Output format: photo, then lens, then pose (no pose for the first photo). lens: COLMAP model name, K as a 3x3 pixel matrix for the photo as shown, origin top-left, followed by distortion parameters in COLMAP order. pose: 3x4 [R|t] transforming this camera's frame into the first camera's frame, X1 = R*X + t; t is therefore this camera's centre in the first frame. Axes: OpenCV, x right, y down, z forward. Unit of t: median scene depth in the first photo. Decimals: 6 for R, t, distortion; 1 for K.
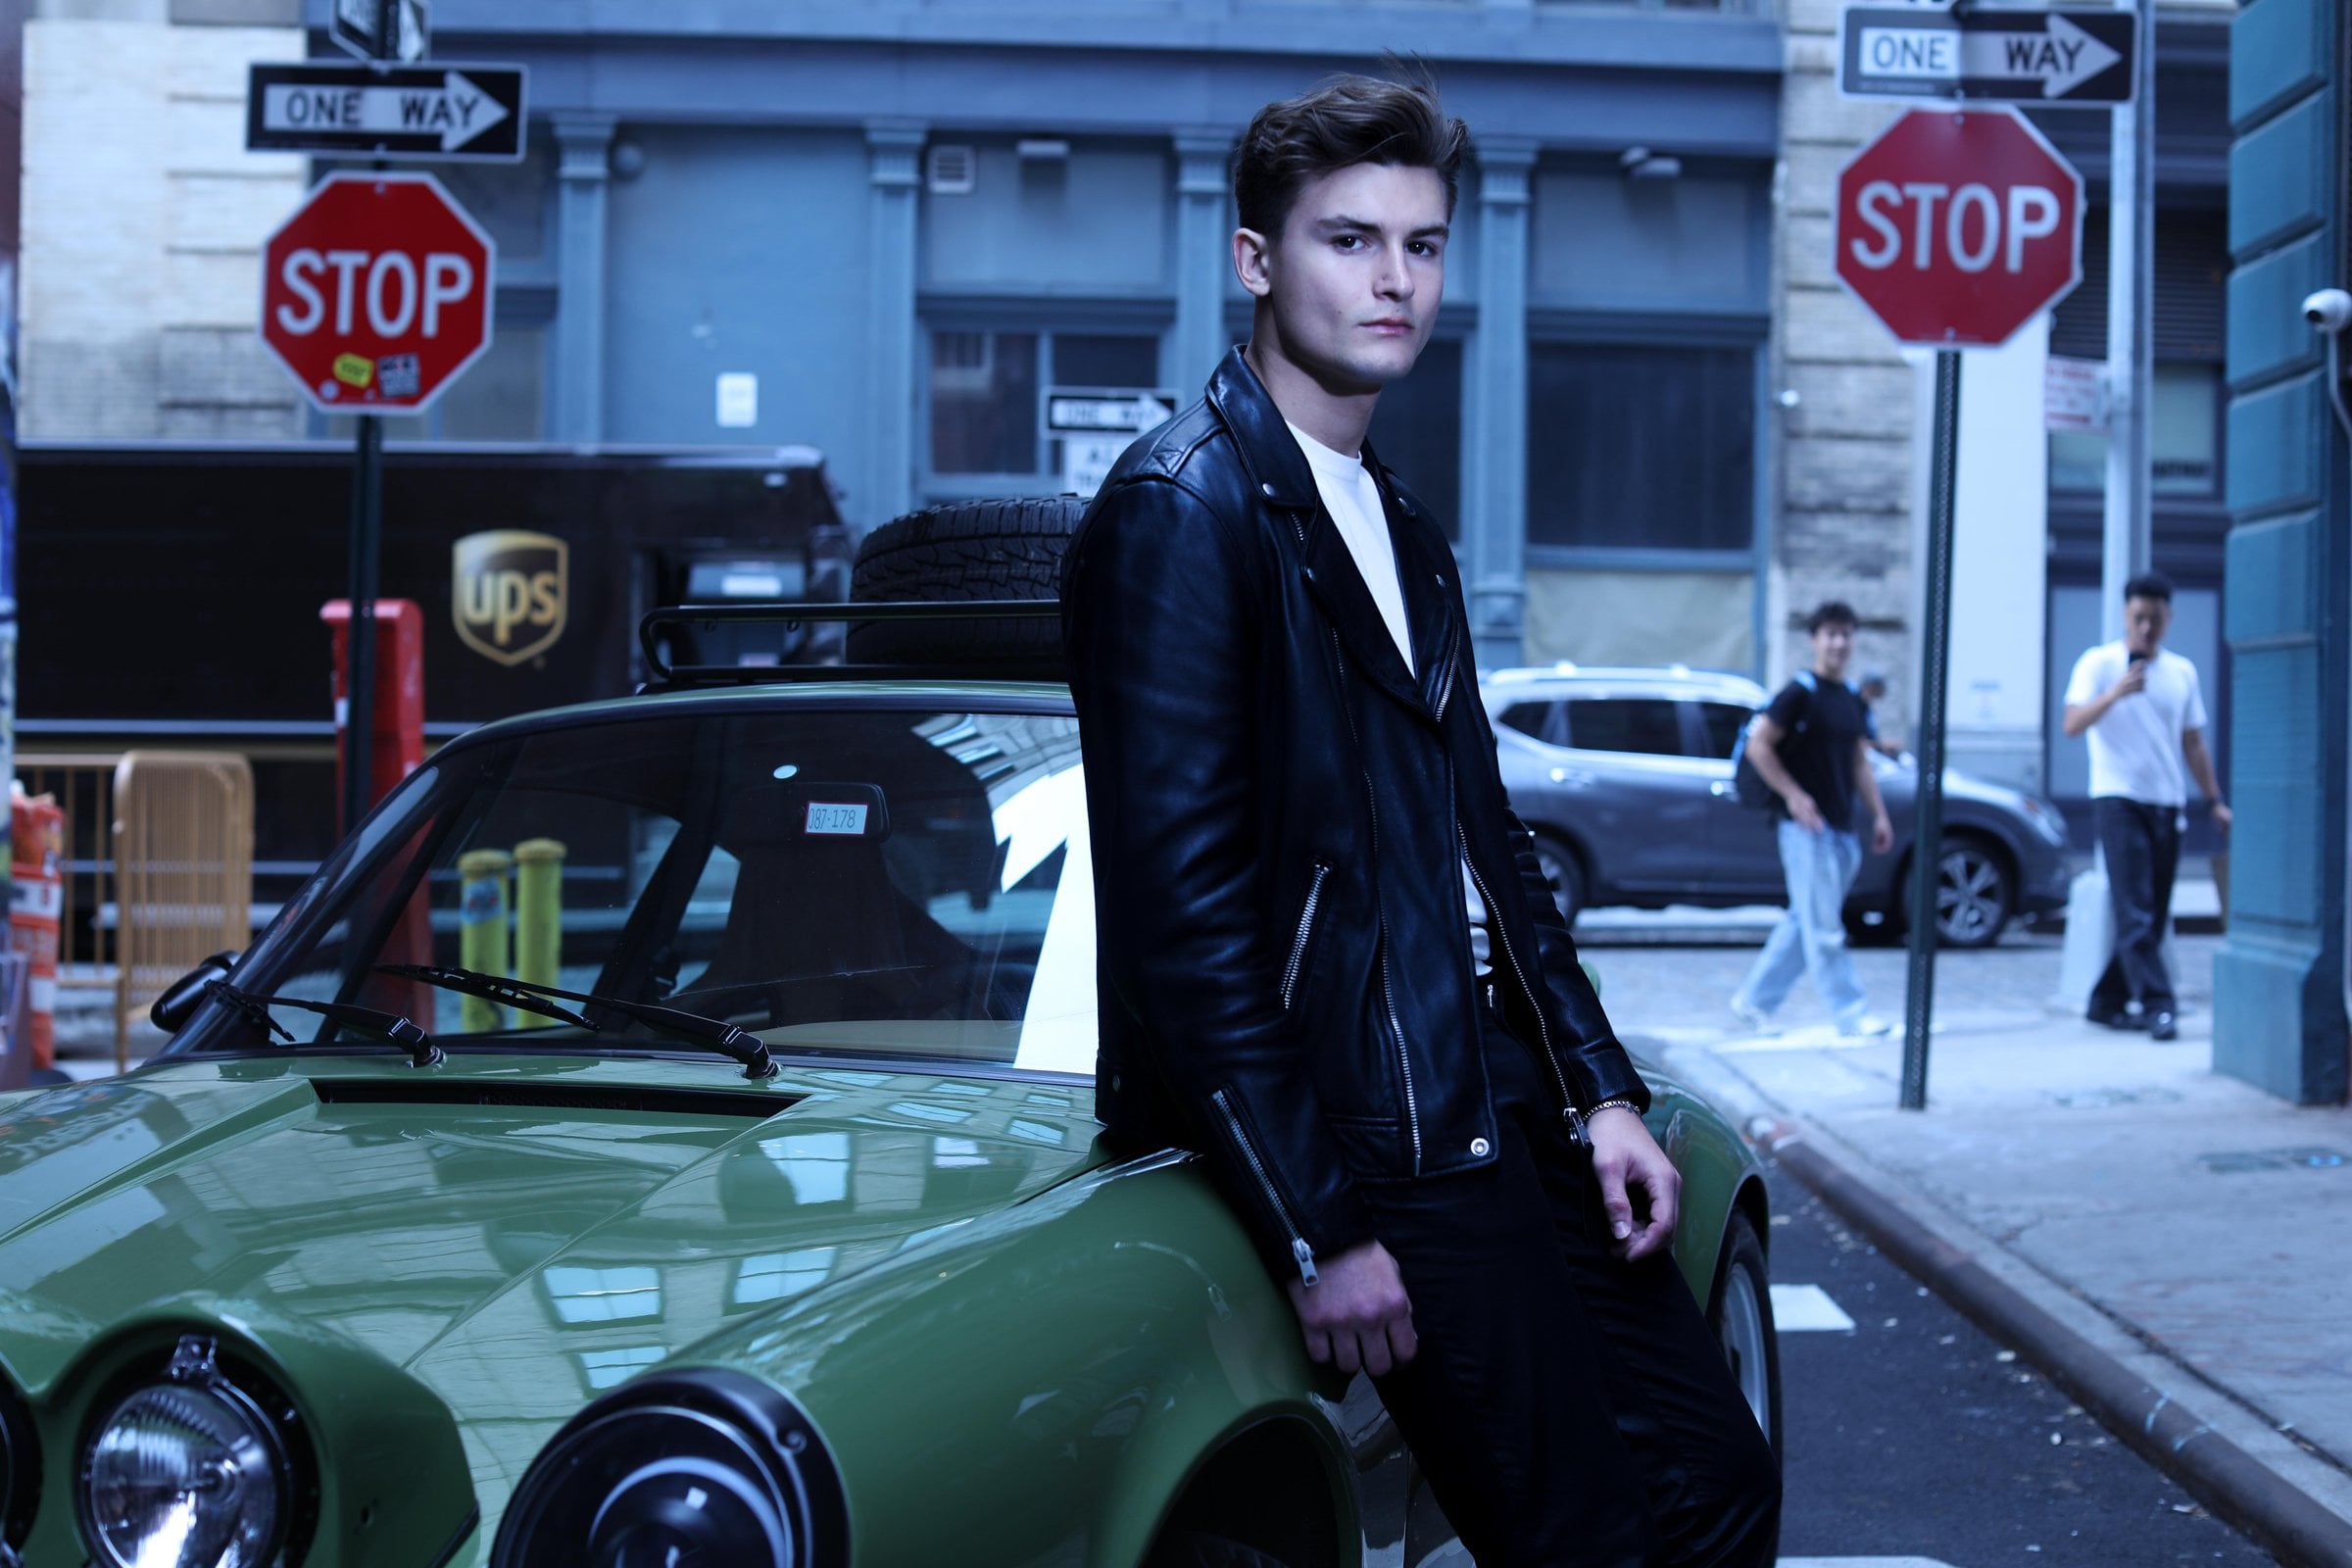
lens RADIAL K [[3533.2, 0, 1176.0], [0, 3533.2, 784.0], [0, 0, 1]] dist [-0.115171, 0.115714]
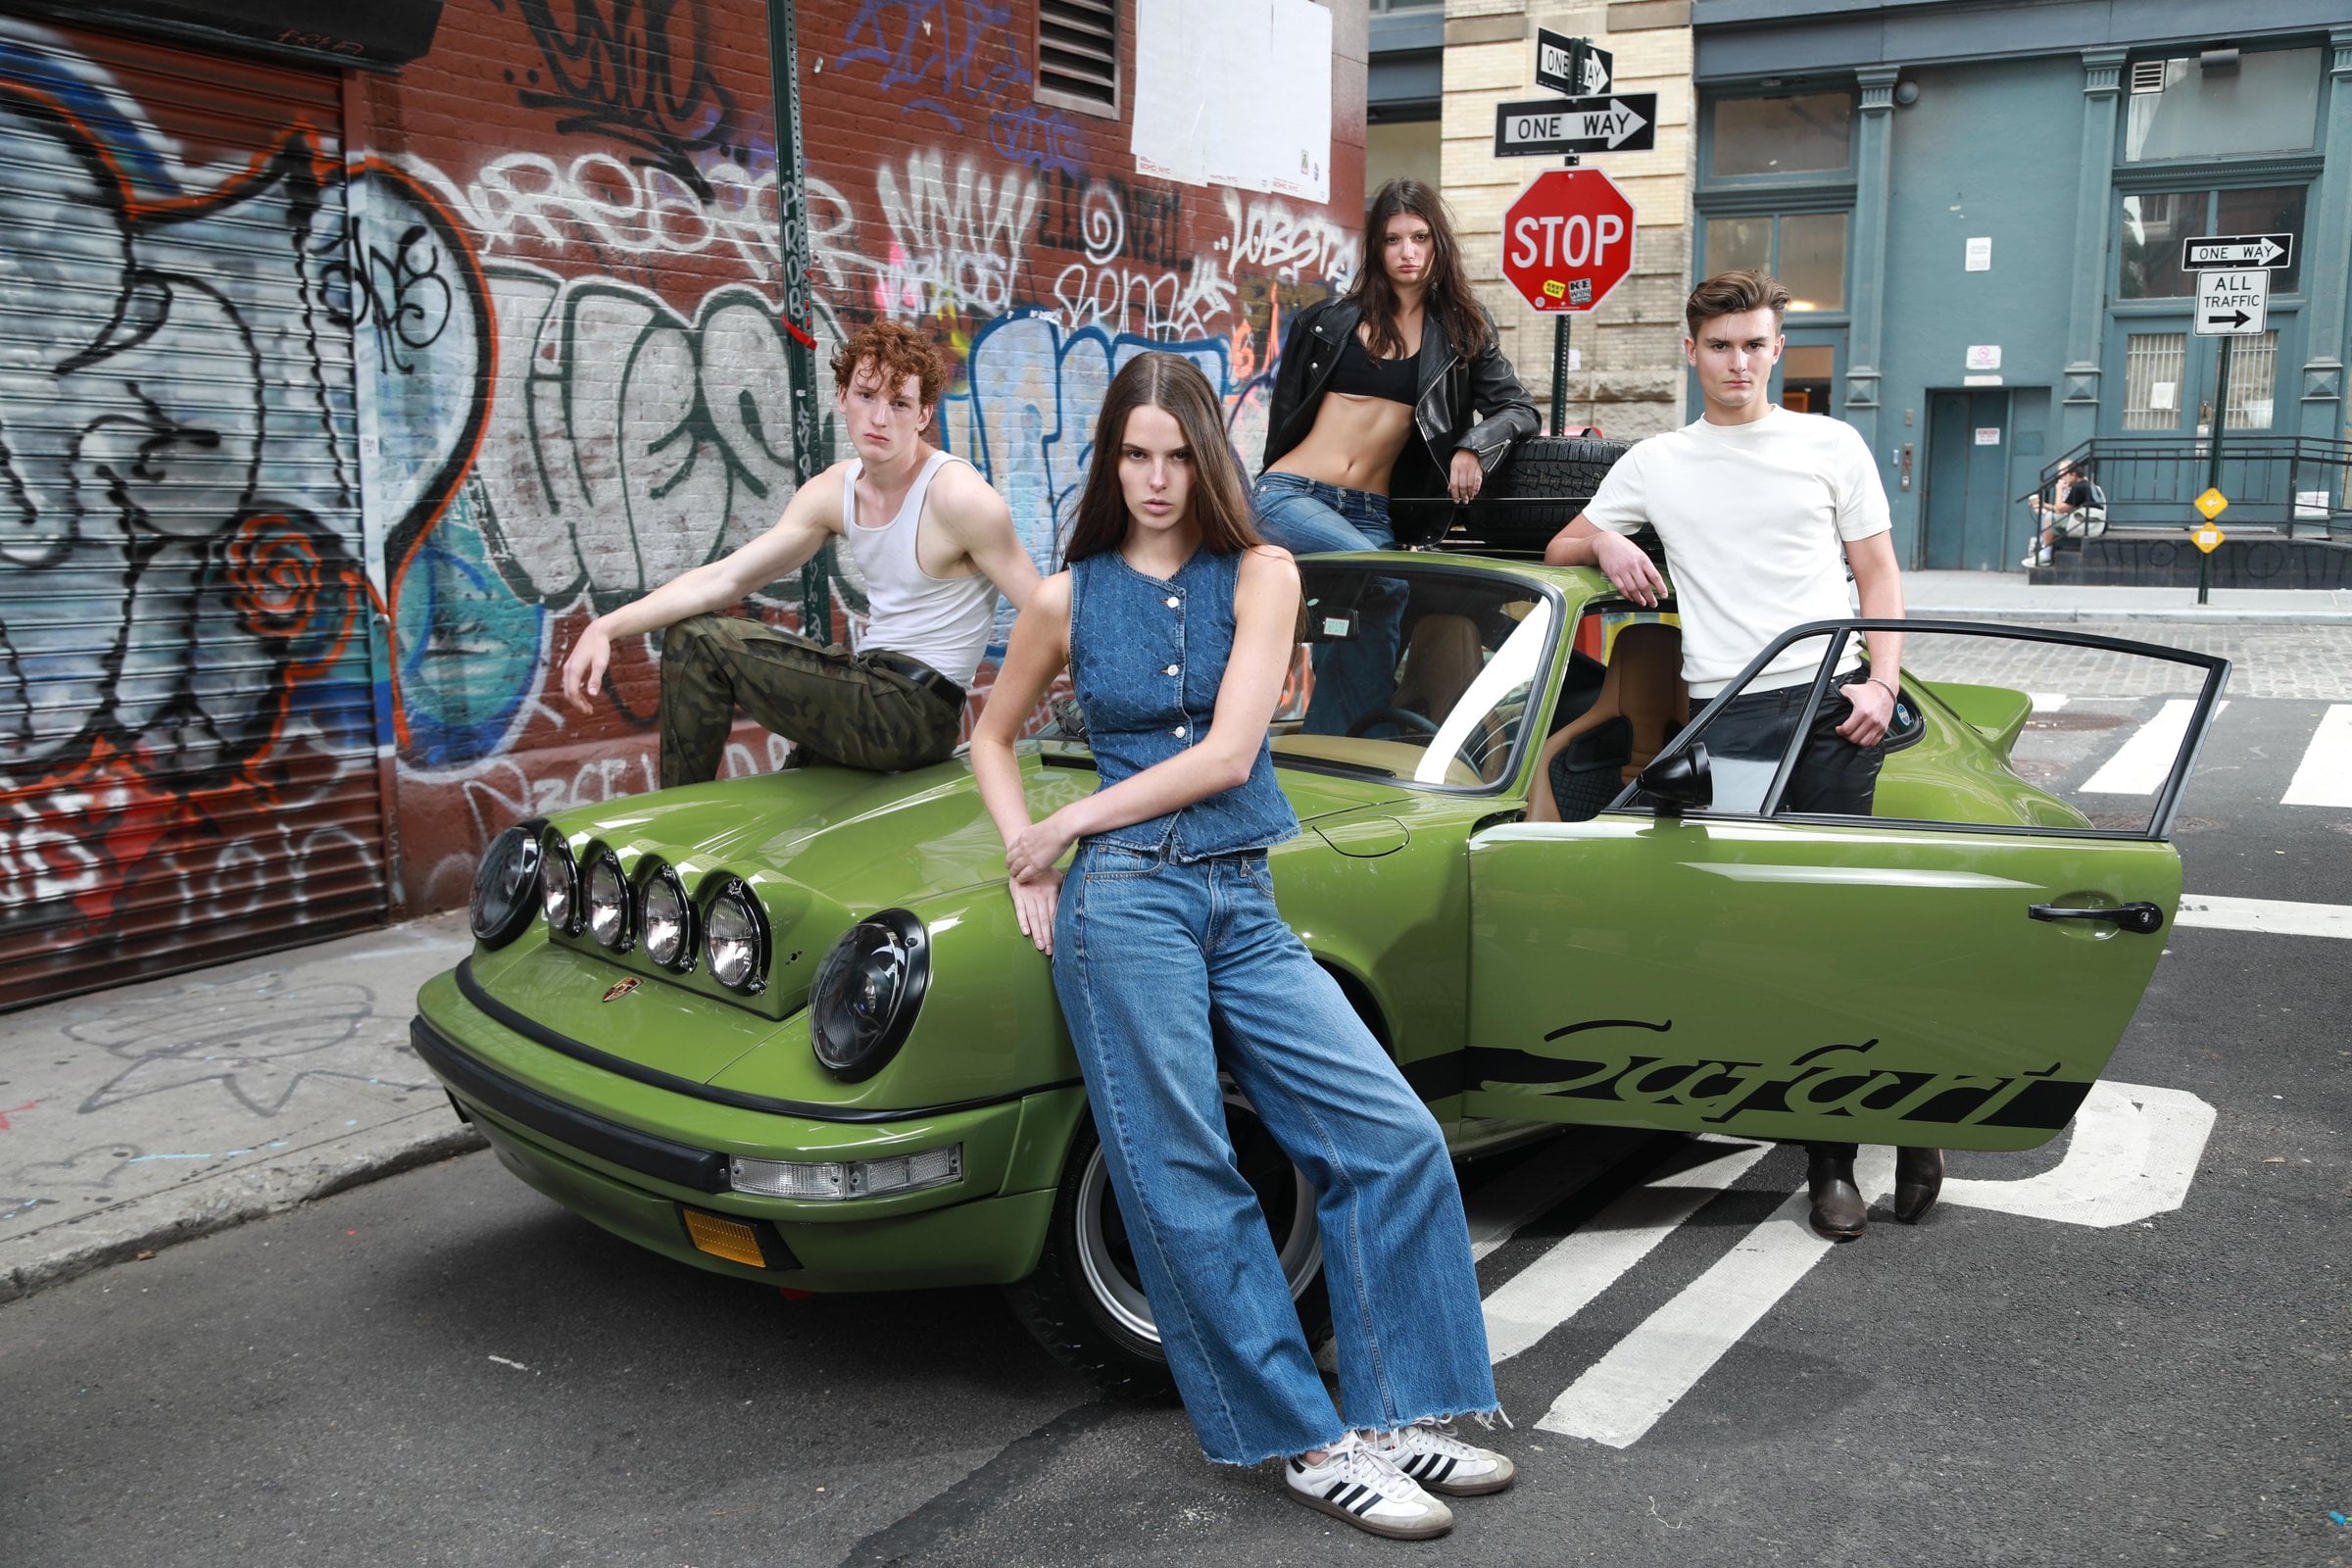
lens RADIAL K [[2252.2, 0, 1176.0], [0, 2252.2, 784.0], [0, 0, 1]] dist [0.012731, 0.108192]
pose [[0.859724, 0.065535, -0.506537, 0.092915], [0.001456, 0.991416, 0.130740, -0.013470], [0.510757, -0.113138, 0.852248, -0.019638]]
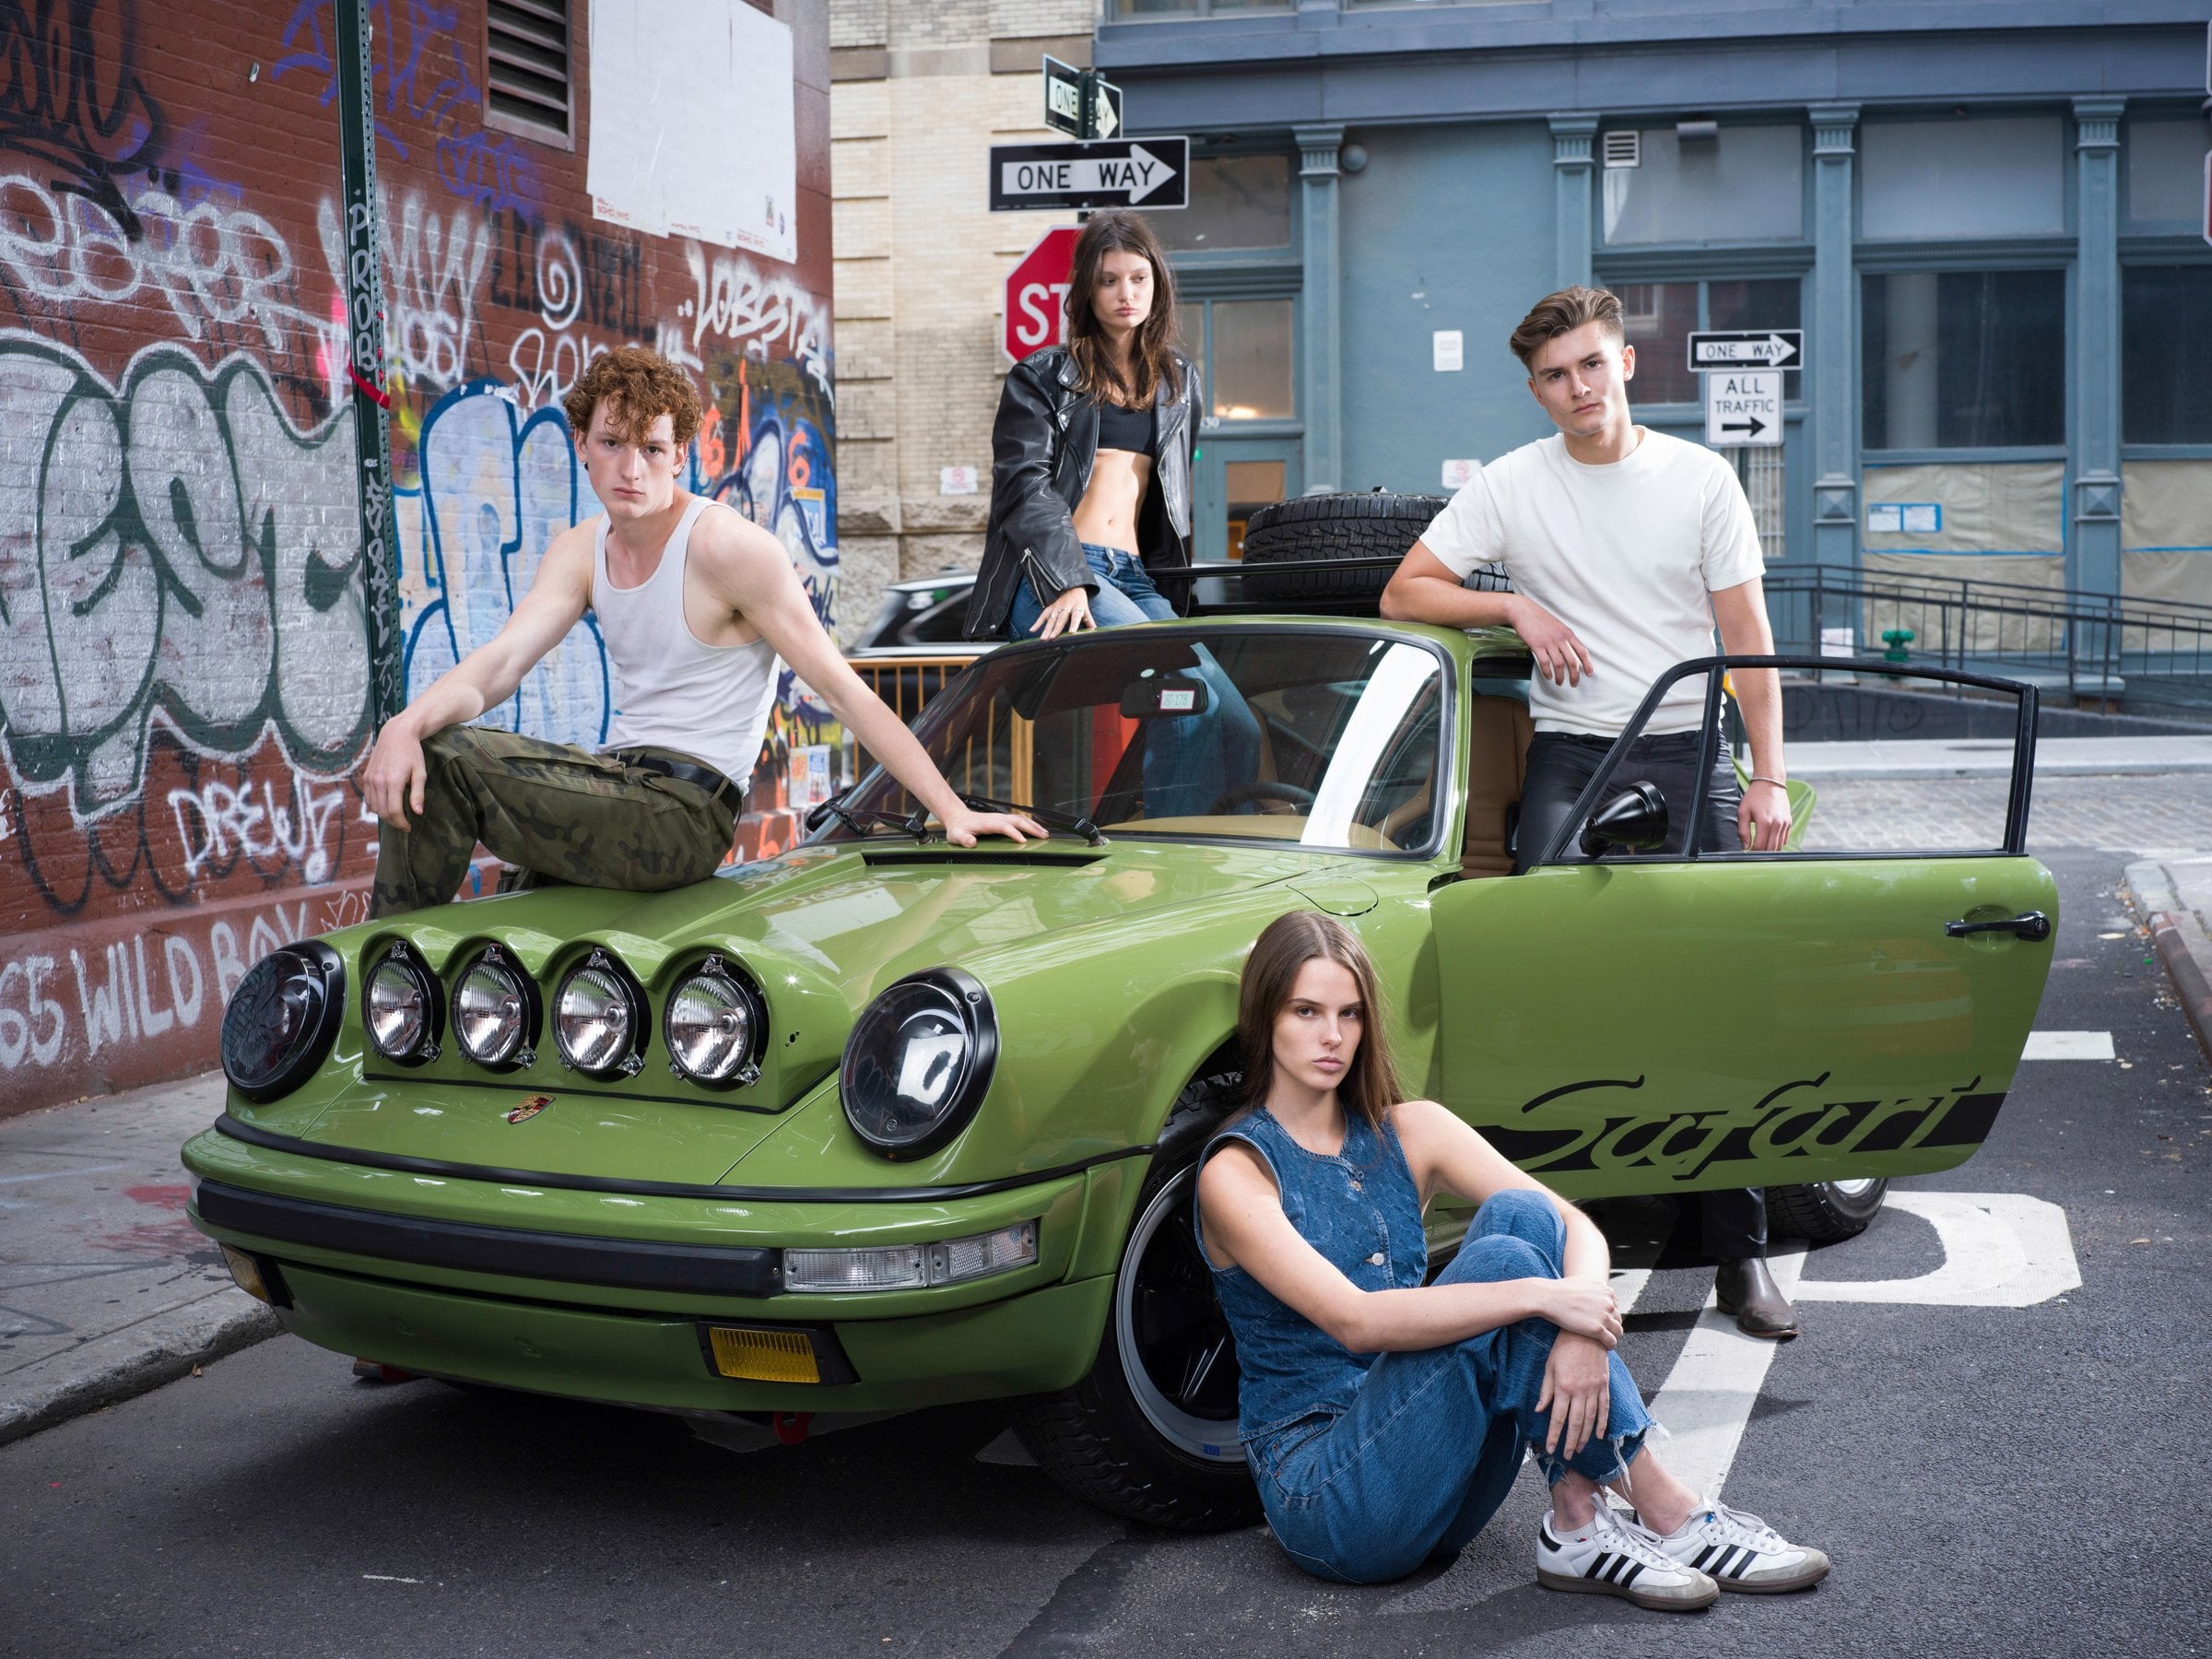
lens RADIAL K [[3073.8, 0, 1106.0], [0, 3073.8, 829.5], [0, 0, 1]] dist [0.077724, -0.513737]
pose [[0.962960, -0.008018, -0.269524, 0.054427], [0.023069, 0.998343, 0.052723, -0.001365], [0.268655, -0.056987, 0.961549, -0.086472]]
